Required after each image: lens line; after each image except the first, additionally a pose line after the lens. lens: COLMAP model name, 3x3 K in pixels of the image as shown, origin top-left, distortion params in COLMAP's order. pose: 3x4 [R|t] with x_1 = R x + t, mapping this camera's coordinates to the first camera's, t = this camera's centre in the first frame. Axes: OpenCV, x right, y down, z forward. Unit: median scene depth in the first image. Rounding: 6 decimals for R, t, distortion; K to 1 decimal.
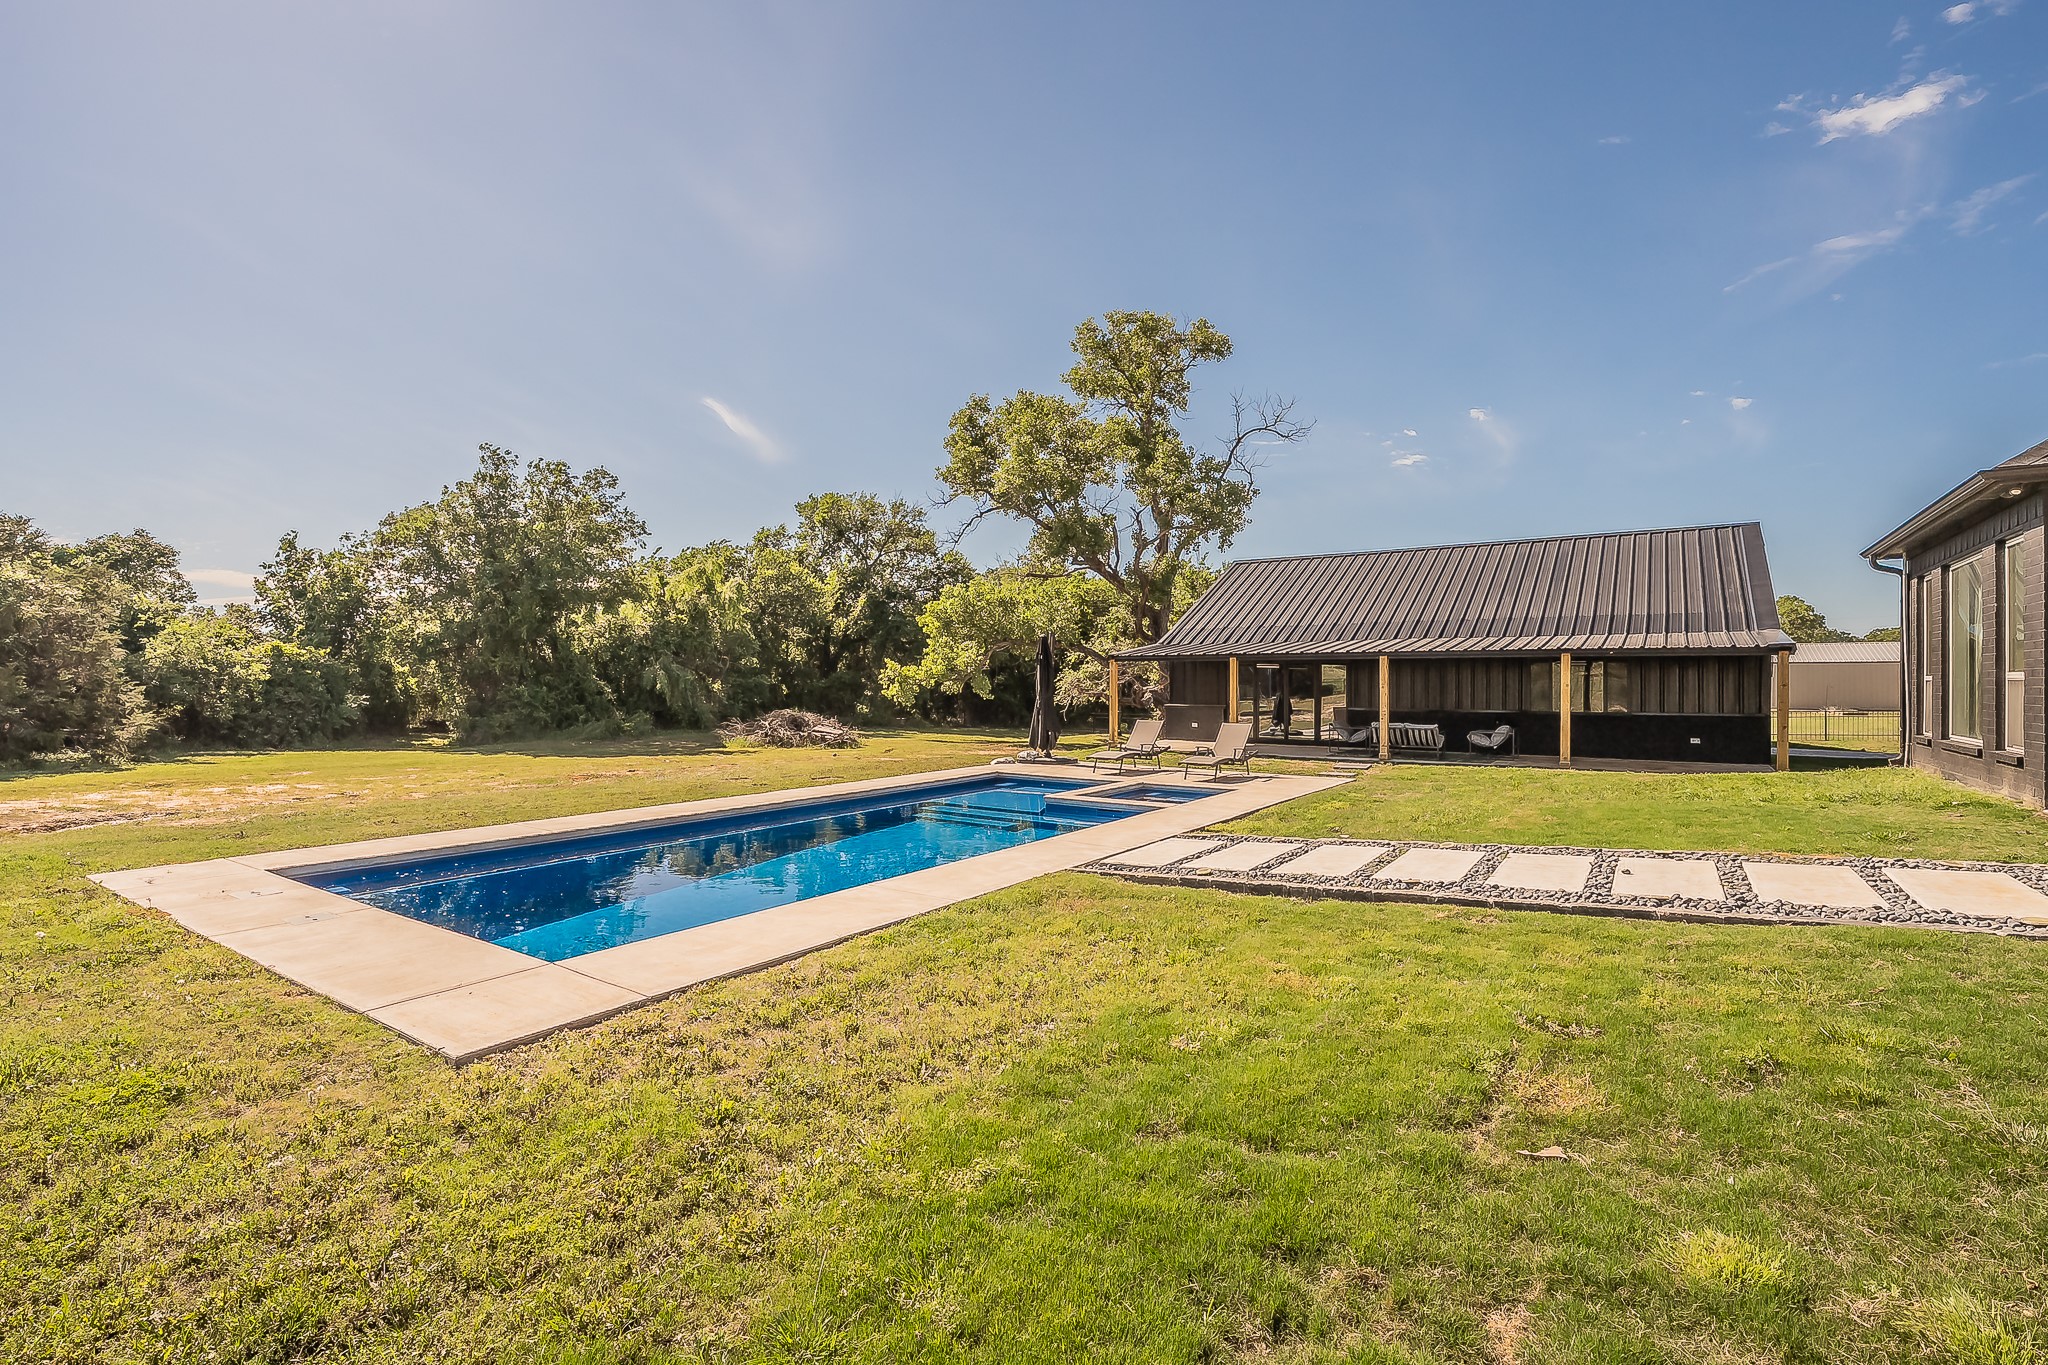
lens RADIAL K [[951.9, 0, 954.6], [0, 951.9, 666.8], [0, 0, 1]] dist [-0.001984, -0.000270]
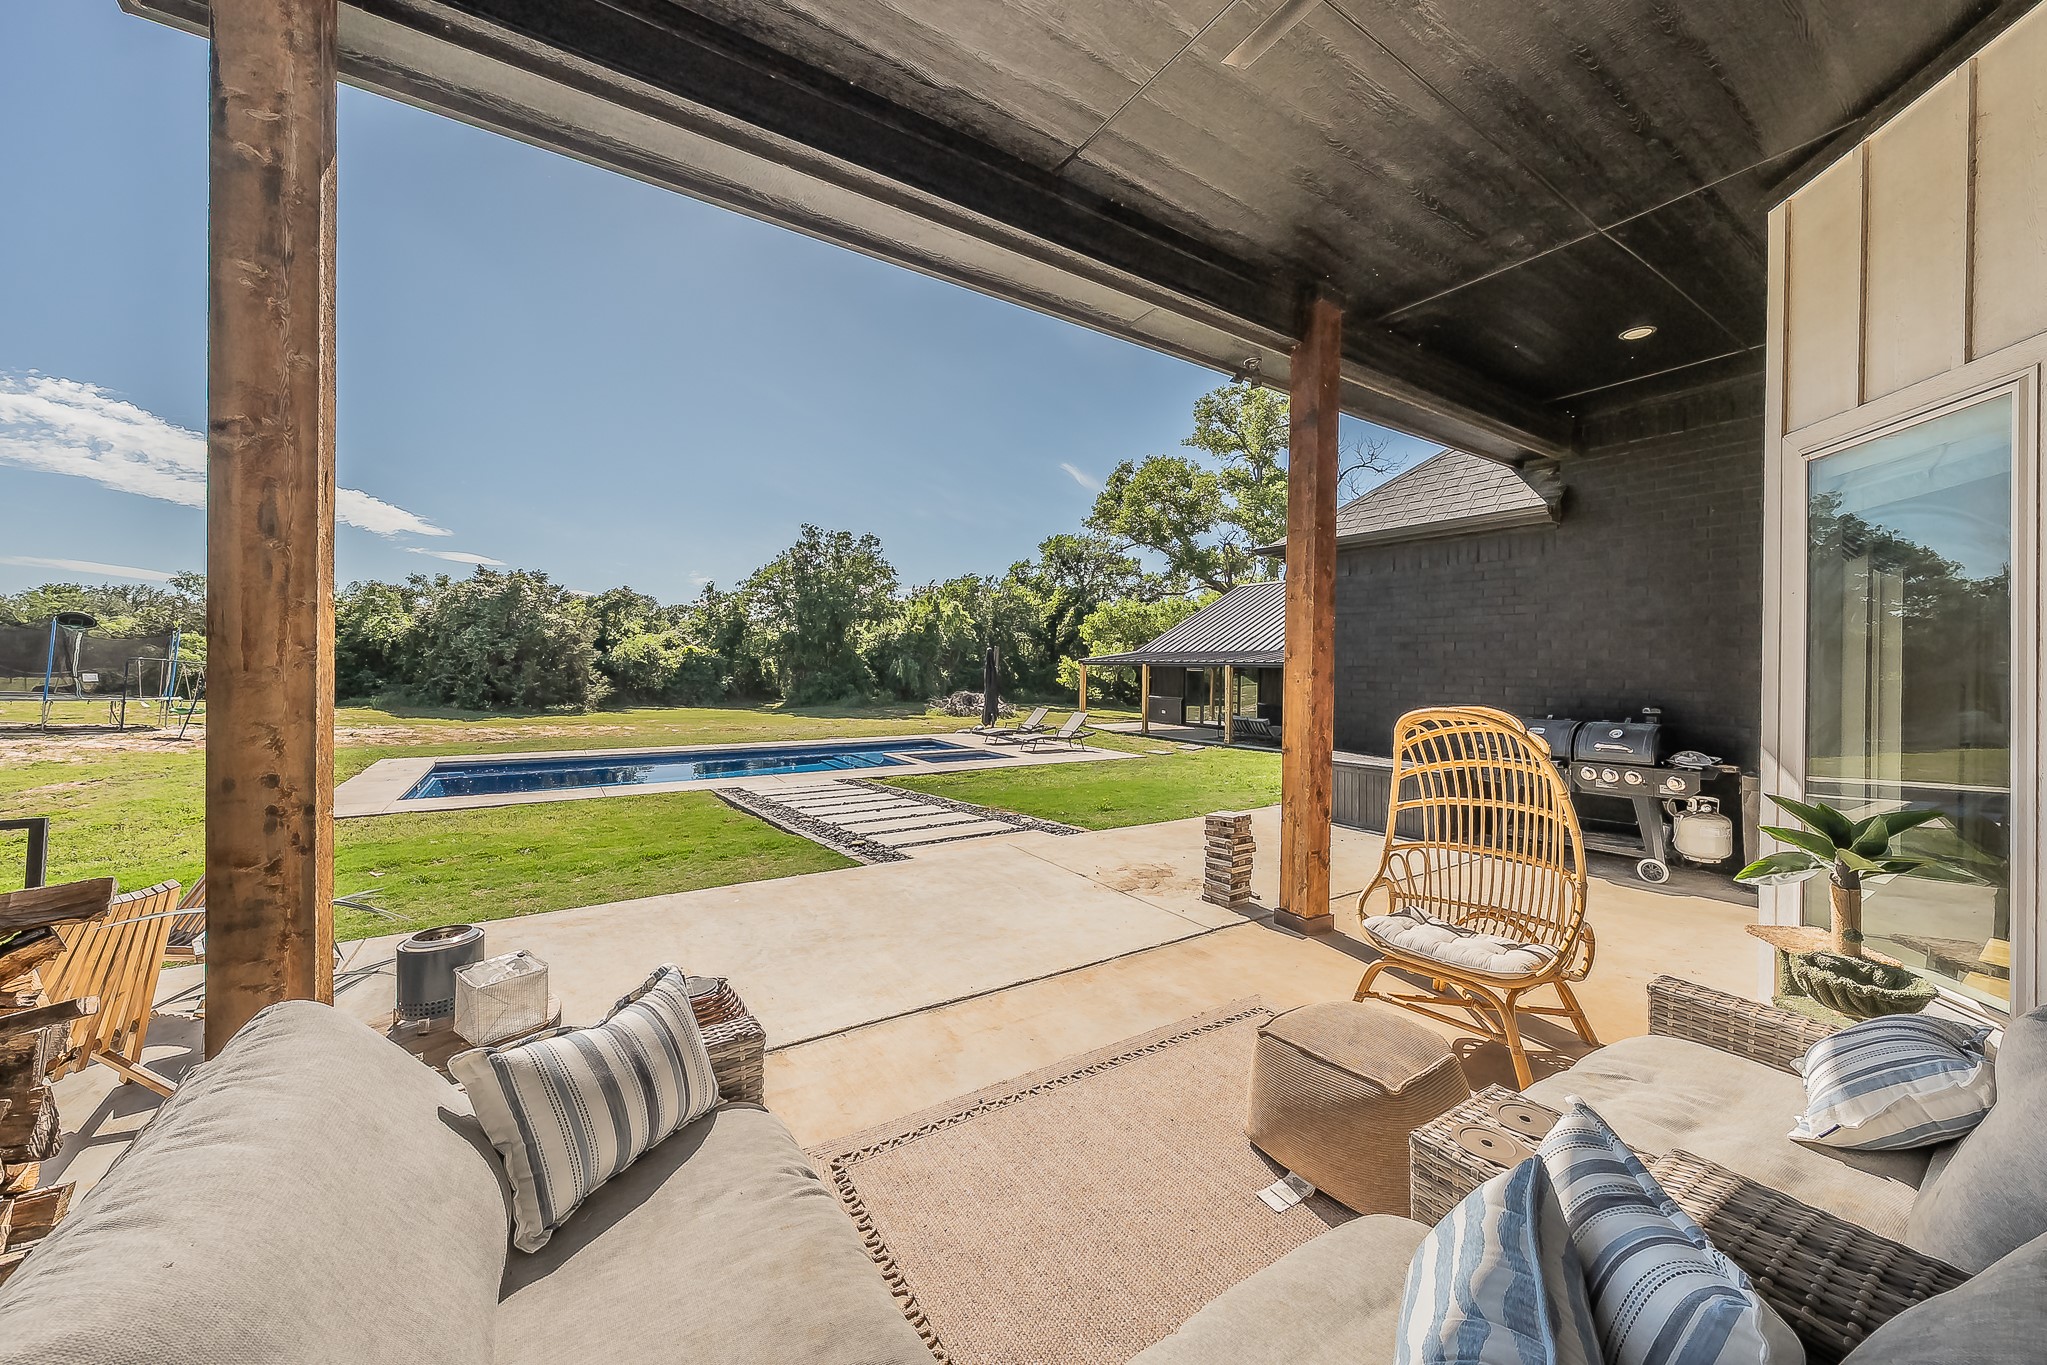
lens RADIAL K [[703.6, 0, 970.3], [0, 703.6, 651.1], [0, 0, 1]] dist [-0.004818, 0.001264]
pose [[0.919527, 0.002492, -0.393018, 0.242030], [-0.004814, 0.999976, -0.004924, -0.010914], [0.392997, 0.006420, 0.919517, 0.000783]]
